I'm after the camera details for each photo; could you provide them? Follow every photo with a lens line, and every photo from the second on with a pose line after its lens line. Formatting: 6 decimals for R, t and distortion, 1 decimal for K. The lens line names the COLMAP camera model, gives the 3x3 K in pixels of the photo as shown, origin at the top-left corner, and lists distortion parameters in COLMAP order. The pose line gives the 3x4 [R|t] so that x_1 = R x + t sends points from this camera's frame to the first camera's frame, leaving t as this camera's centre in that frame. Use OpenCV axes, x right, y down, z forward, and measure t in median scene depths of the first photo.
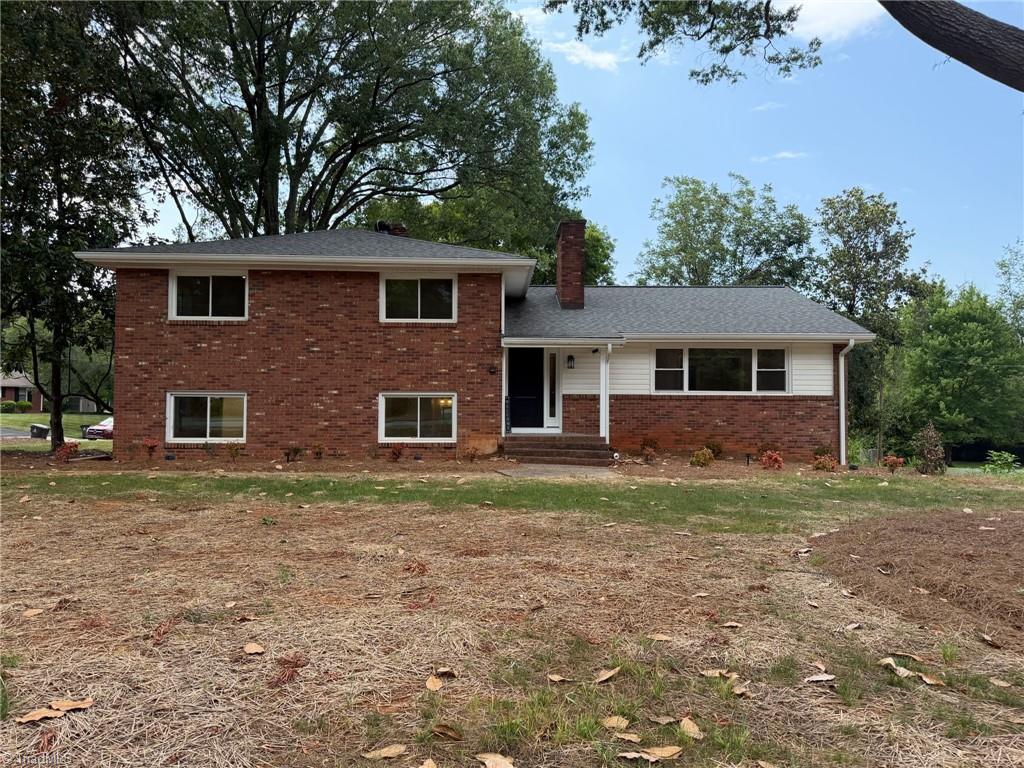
lens RADIAL K [[715.7, 0, 512.0], [0, 715.7, 384.0], [0, 0, 1]] dist [0.000028, -0.000016]
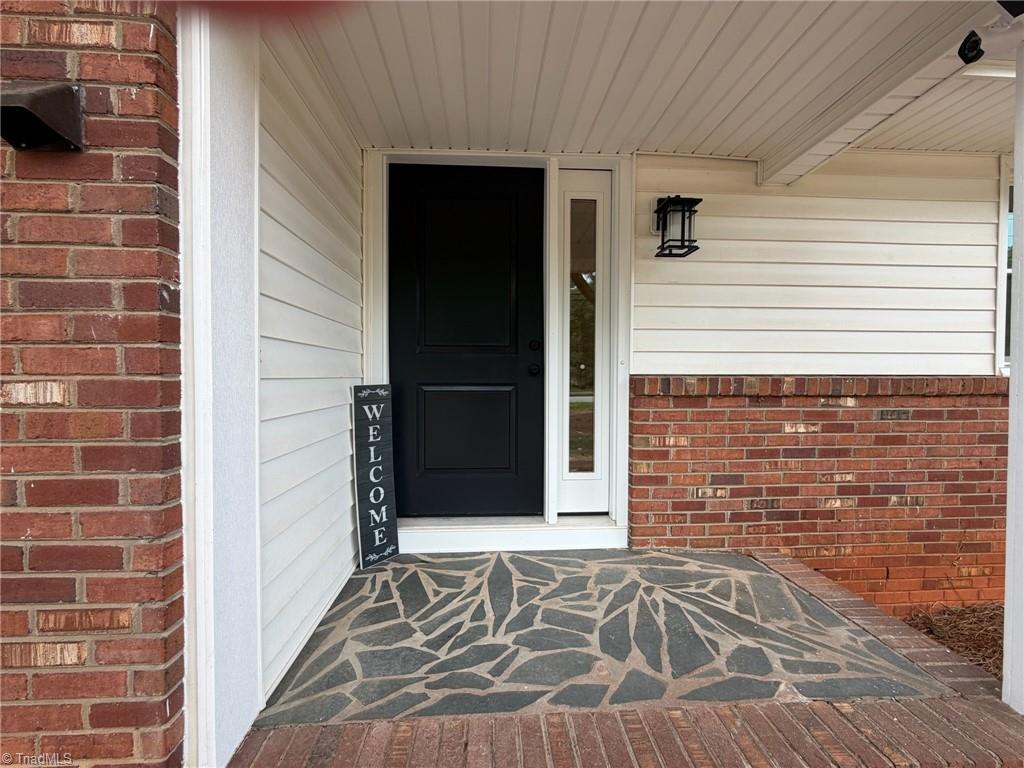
lens RADIAL K [[408.3, 0, 509.8], [0, 408.3, 385.4], [0, 0, 1]] dist [0.000360, 0.000553]
pose [[0.999562, -0.005471, 0.029077, 0.029261], [0.004291, 0.999171, 0.040485, 0.012047], [-0.029274, -0.040343, 0.998757, 0.873441]]
